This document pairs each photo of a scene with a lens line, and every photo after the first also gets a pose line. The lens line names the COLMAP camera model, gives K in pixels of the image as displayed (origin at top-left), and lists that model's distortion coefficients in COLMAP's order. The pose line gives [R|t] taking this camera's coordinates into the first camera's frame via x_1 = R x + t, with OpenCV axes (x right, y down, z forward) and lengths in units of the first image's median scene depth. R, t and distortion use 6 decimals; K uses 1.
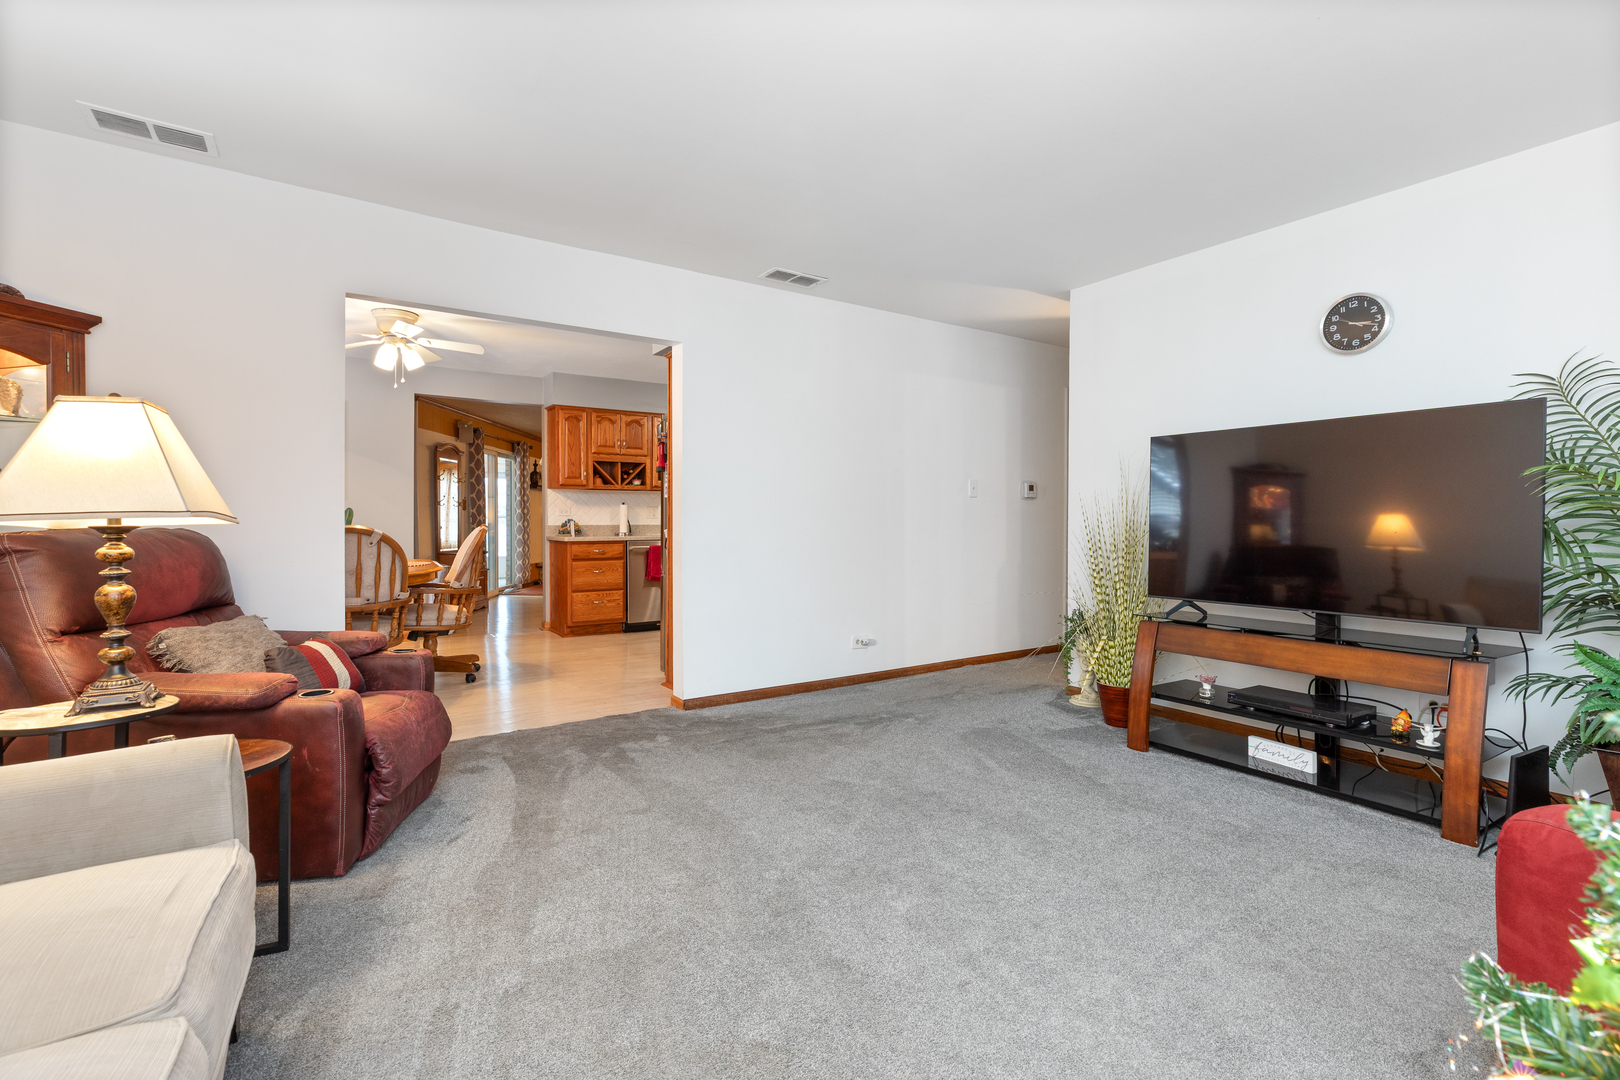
lens RADIAL K [[716.9, 0, 808.7], [0, 716.9, 531.5], [0, 0, 1]] dist [-0.001926, -0.000235]
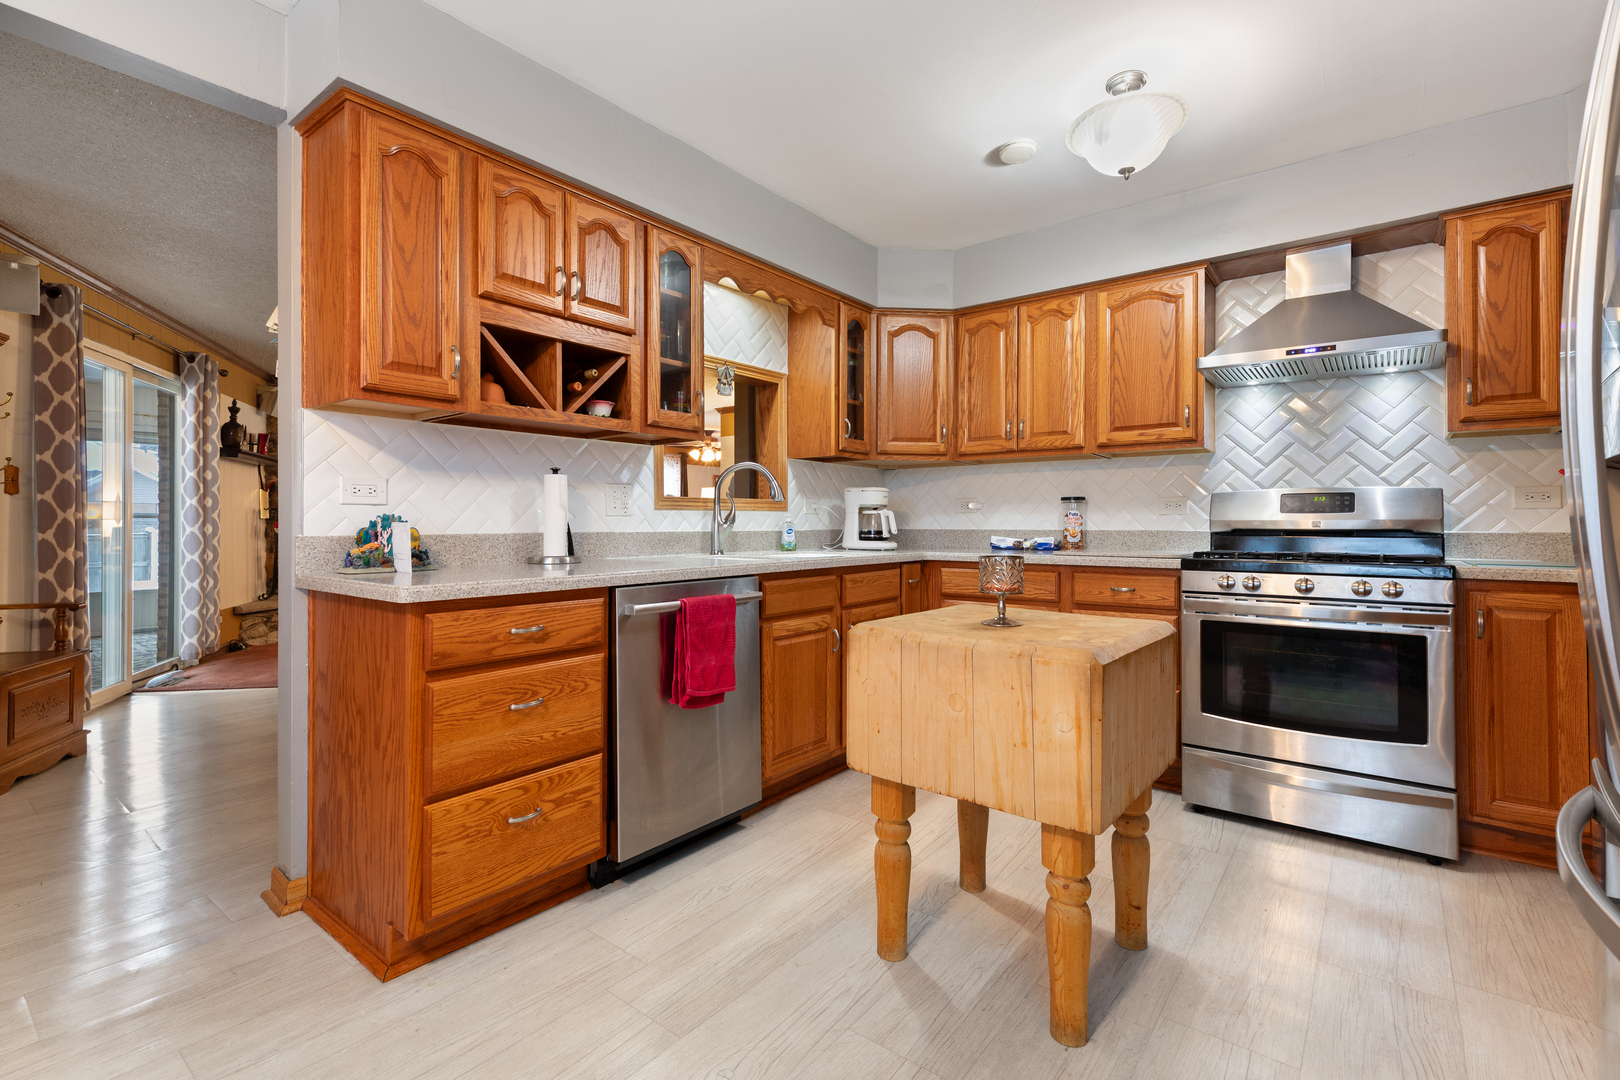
lens RADIAL K [[720.7, 0, 809.7], [0, 720.7, 520.3], [0, 0, 1]] dist [0.000834, 0.000272]
pose [[0.949987, -0.001355, 0.312287, -0.255366], [0.006711, 0.999848, -0.016075, -0.009401], [-0.312218, 0.017367, 0.949852, 0.648319]]
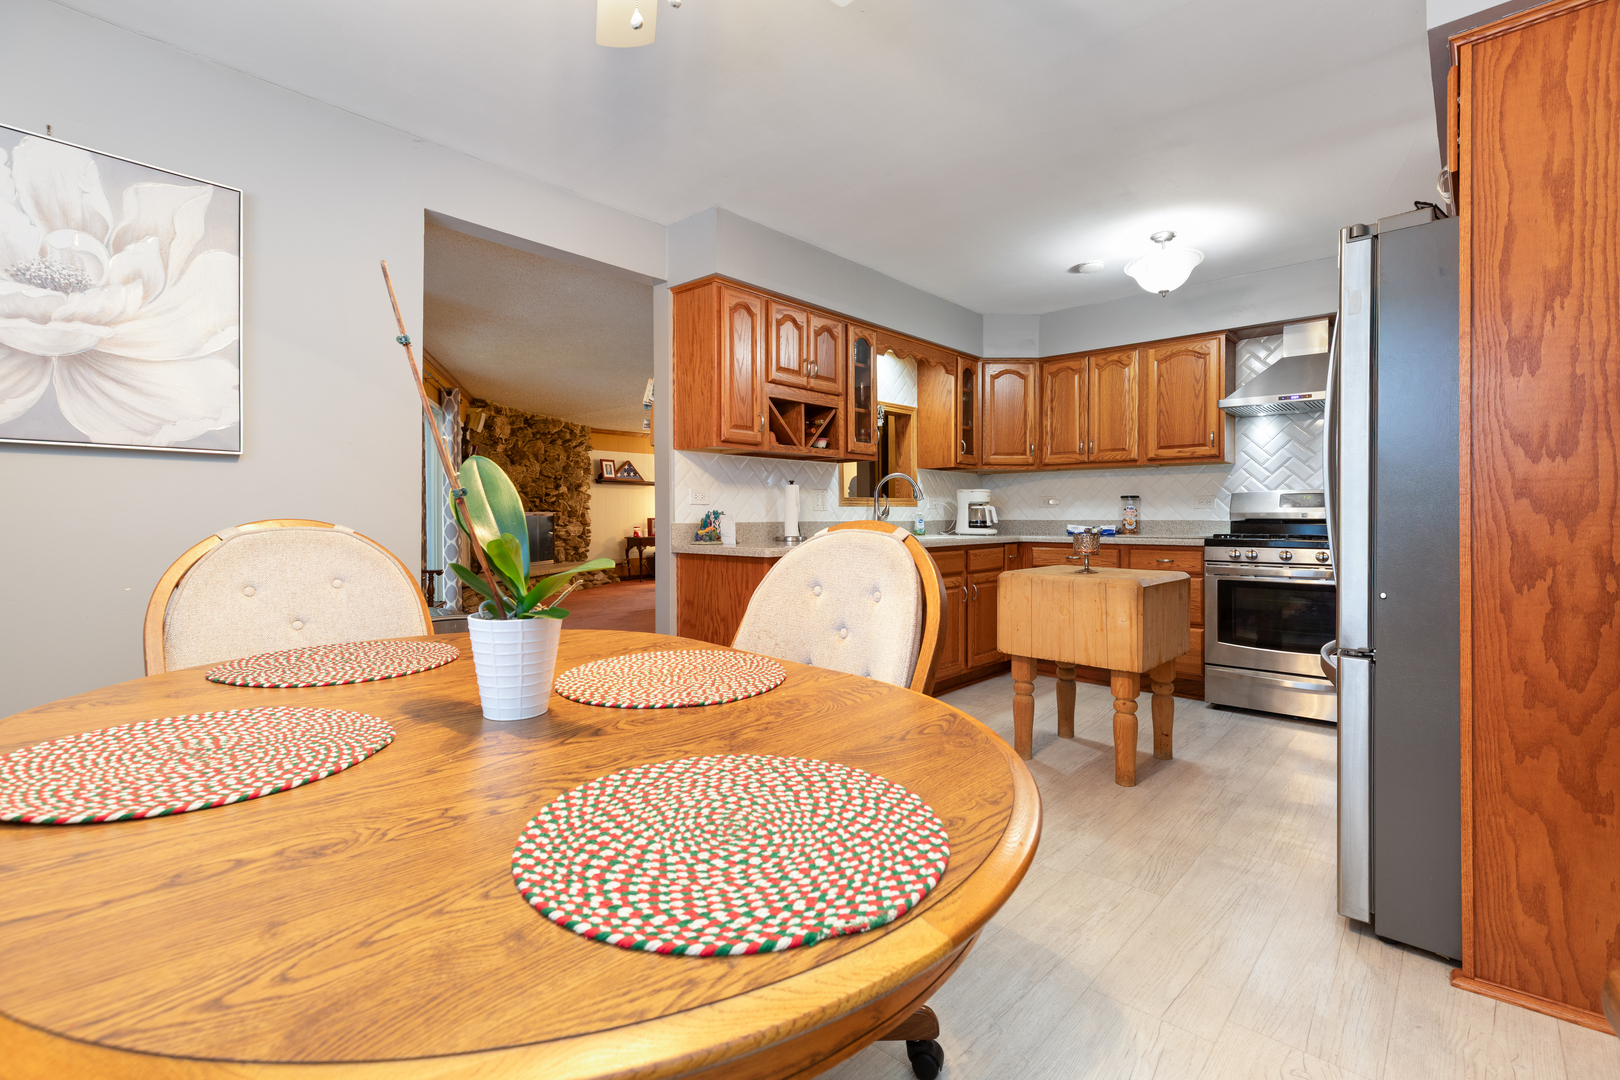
lens RADIAL K [[721.5, 0, 807.6], [0, 721.5, 517.5], [0, 0, 1]] dist [-0.000237, 0.000092]
pose [[0.970122, -0.005022, 0.242564, -0.385793], [0.007797, 0.999915, -0.010483, -0.007047], [-0.242491, 0.012061, 0.970079, 0.479601]]
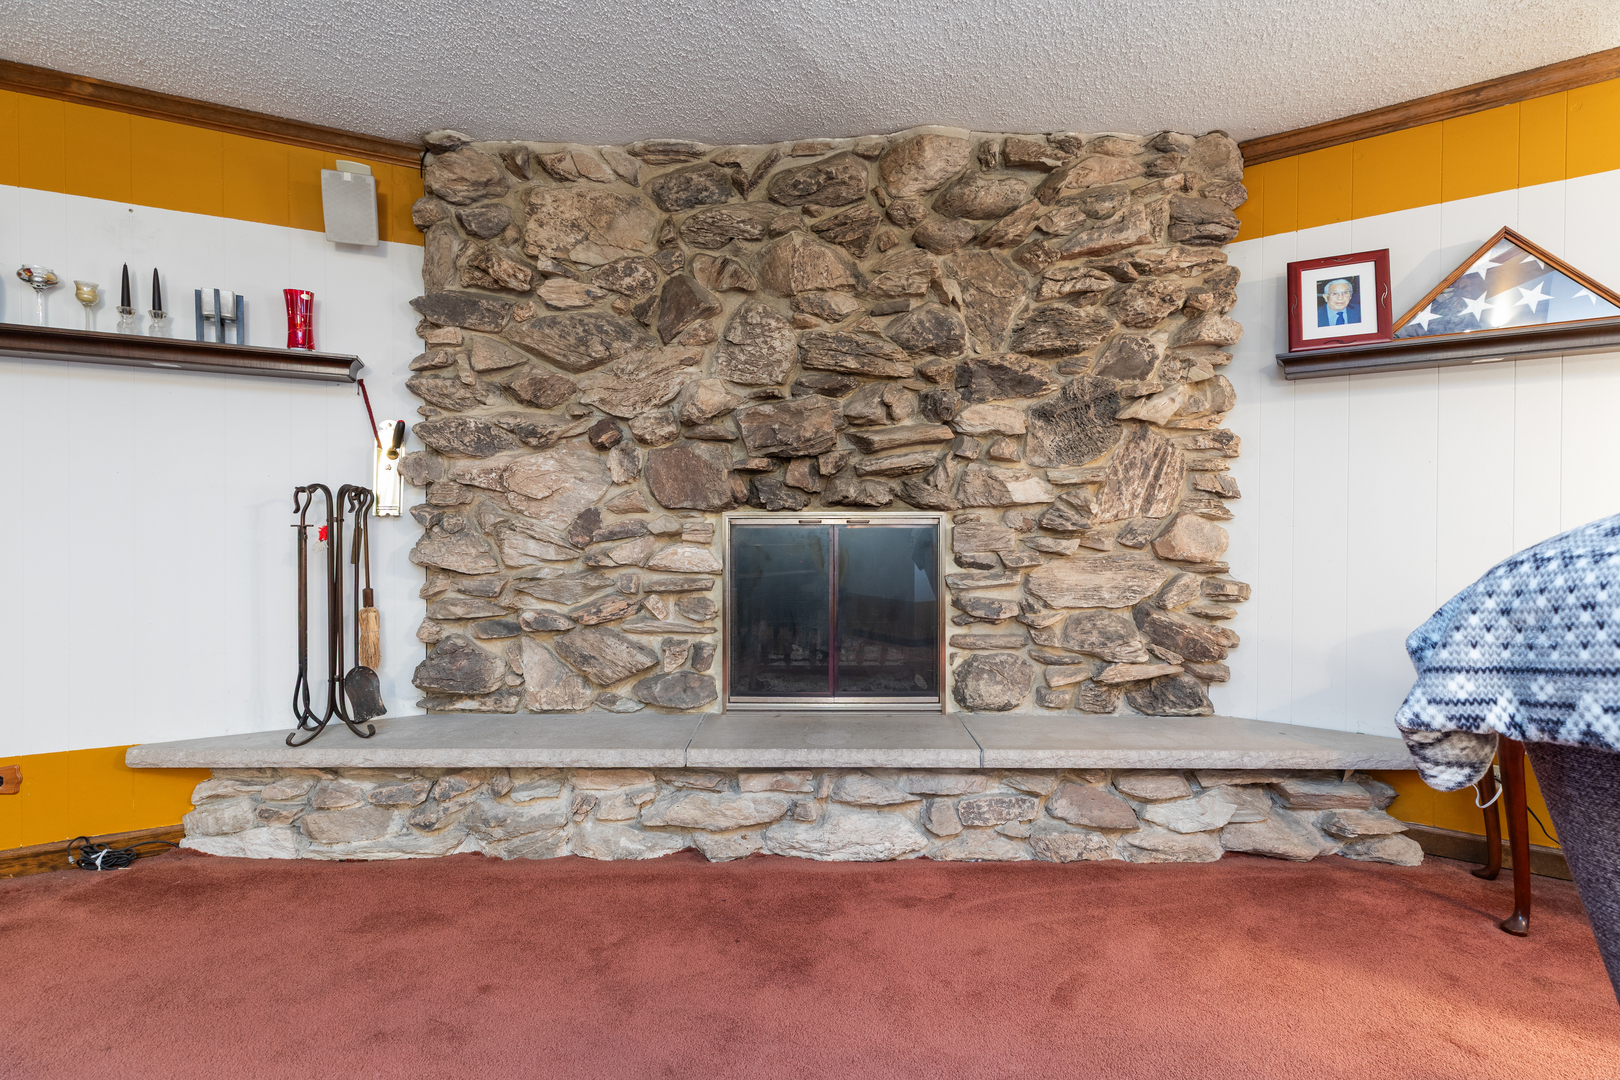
lens RADIAL K [[716.9, 0, 808.7], [0, 716.9, 531.5], [0, 0, 1]] dist [-0.001926, -0.000235]
pose [[0.394963, -0.010640, -0.918635, -0.219632], [-0.009310, 0.999835, -0.015584, -0.020300], [0.918650, 0.014708, 0.394799, 1.789108]]
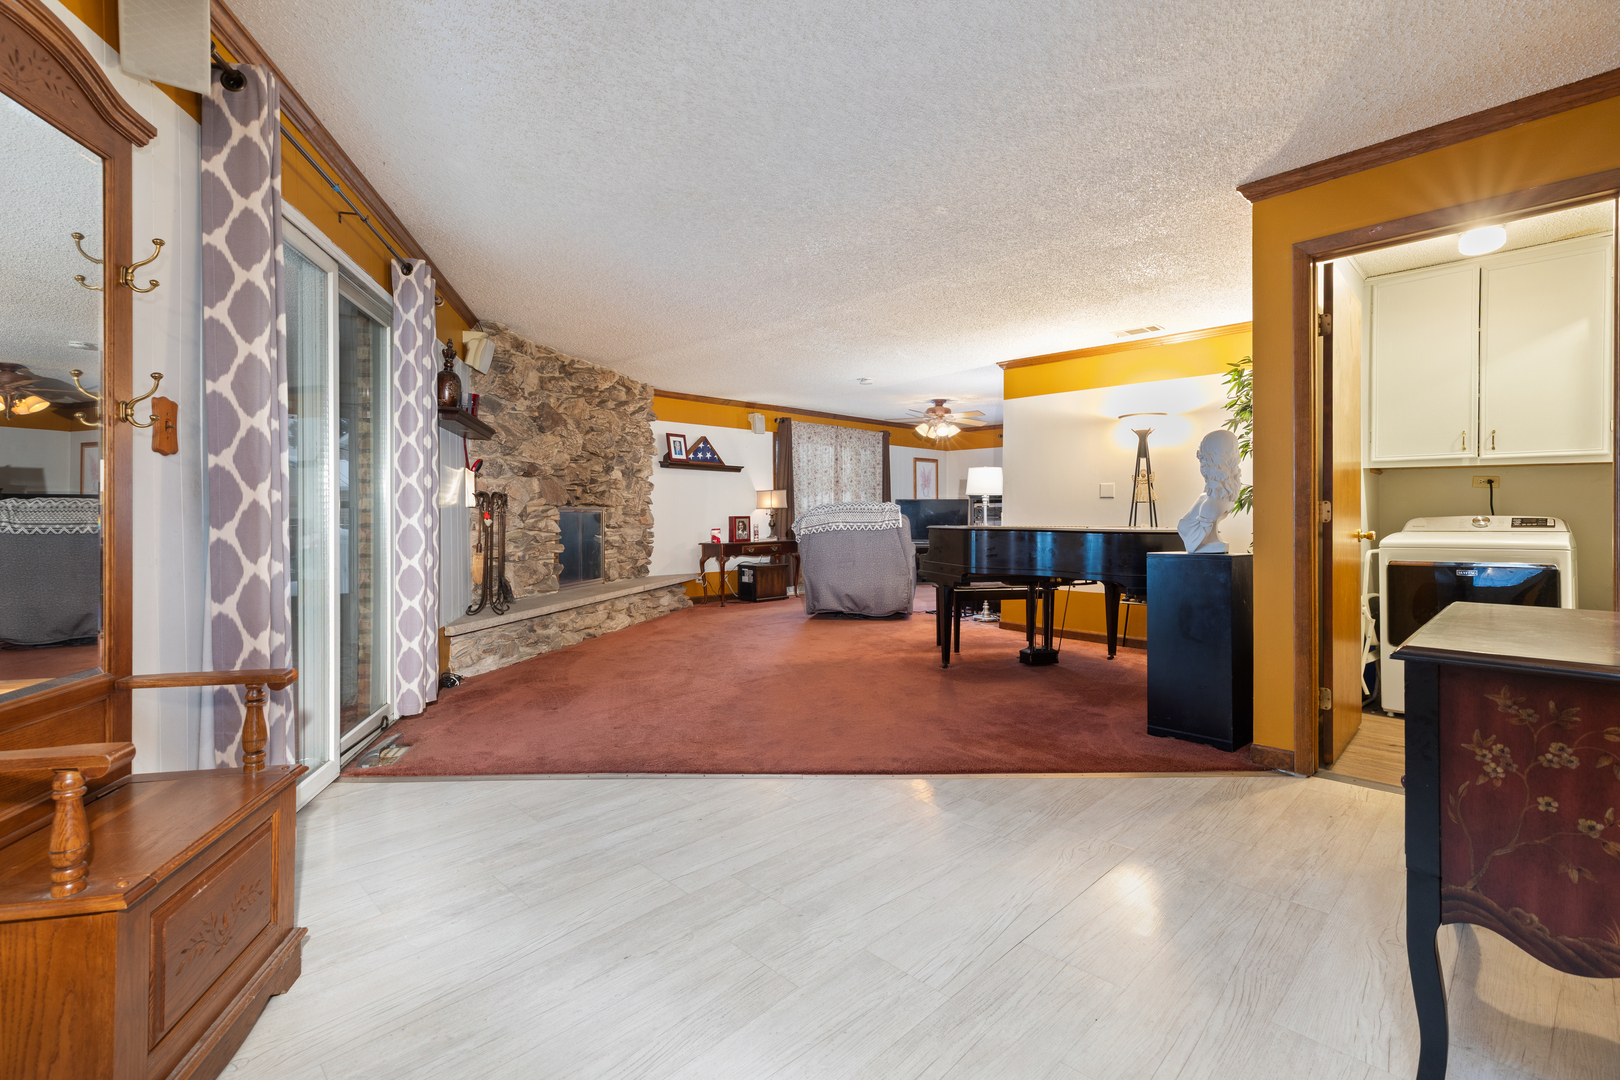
lens RADIAL K [[721.5, 0, 807.6], [0, 721.5, 517.5], [0, 0, 1]] dist [-0.000237, 0.000092]
pose [[0.981626, -0.003591, 0.190781, -0.442397], [0.005496, 0.999940, -0.009456, -0.012448], [-0.190736, 0.010331, 0.981587, 0.988572]]
